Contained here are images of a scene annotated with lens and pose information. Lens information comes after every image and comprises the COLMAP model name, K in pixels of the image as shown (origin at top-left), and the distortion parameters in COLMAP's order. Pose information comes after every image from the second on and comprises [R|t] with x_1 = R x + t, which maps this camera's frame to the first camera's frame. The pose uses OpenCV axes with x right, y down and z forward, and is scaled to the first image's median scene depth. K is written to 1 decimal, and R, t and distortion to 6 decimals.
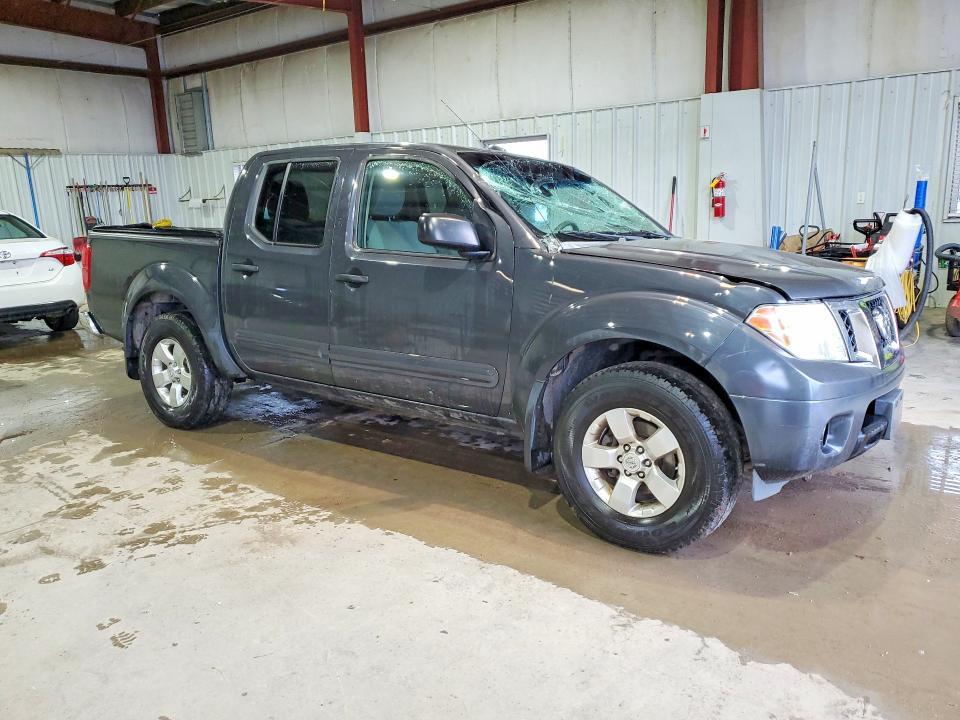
lens RADIAL K [[744.3, 0, 480.0], [0, 744.3, 360.2], [0, 0, 1]] dist [0.003909, 0.005453]
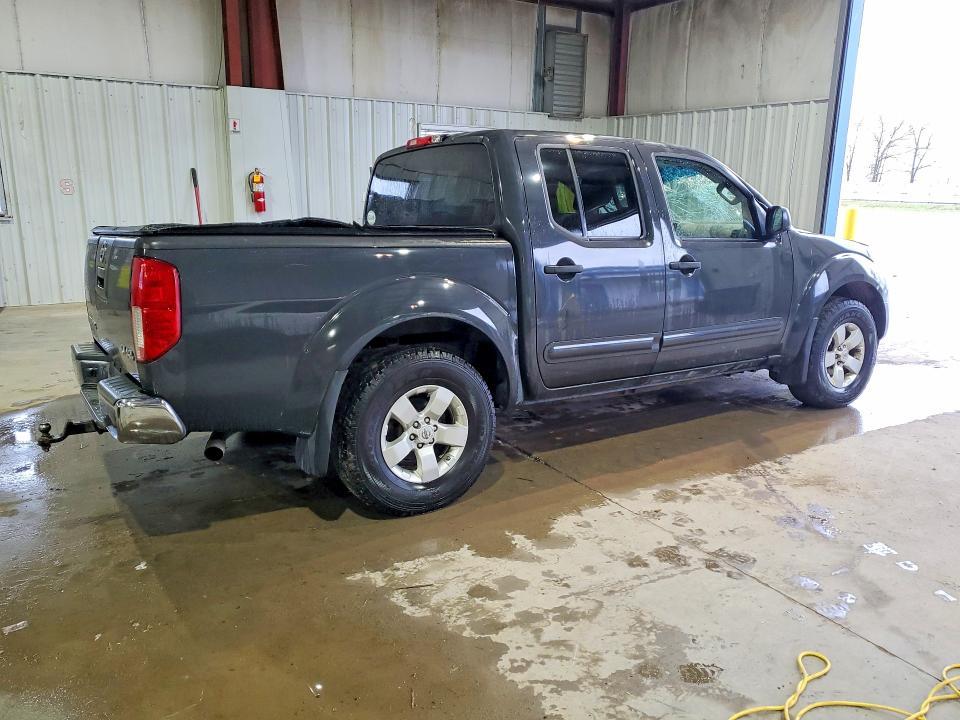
lens RADIAL K [[744.3, 0, 480.0], [0, 744.3, 360.2], [0, 0, 1]] dist [0.003909, 0.005453]
pose [[0.359160, -0.180635, 0.915628, -1.176674], [0.170366, 0.977295, 0.125974, -0.152436], [-0.917594, 0.110747, 0.381780, 0.775110]]
